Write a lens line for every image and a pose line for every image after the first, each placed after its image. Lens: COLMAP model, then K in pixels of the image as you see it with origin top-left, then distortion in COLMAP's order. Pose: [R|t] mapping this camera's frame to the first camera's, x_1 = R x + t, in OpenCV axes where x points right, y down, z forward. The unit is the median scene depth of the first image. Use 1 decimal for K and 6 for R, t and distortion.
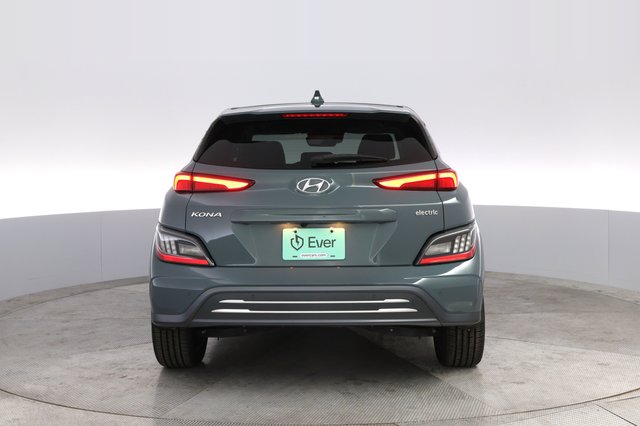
lens RADIAL K [[530.0, 0, 320.0], [0, 530.0, 213.0], [0, 0, 1]] dist [0.001526, 0.001070]
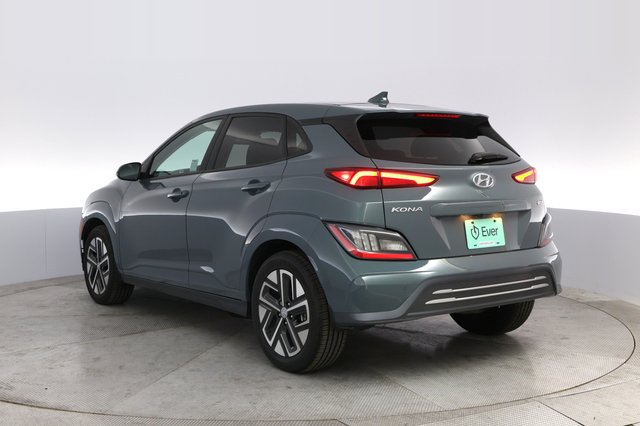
lens RADIAL K [[541.4, 0, 320.0], [0, 541.4, 213.0], [0, 0, 1]] dist [0.000278, -0.000681]
pose [[0.890020, -0.033429, 0.454693, -0.821877], [0.036775, 0.999322, 0.001485, 0.002261], [-0.454435, 0.015400, 0.890647, 0.151402]]
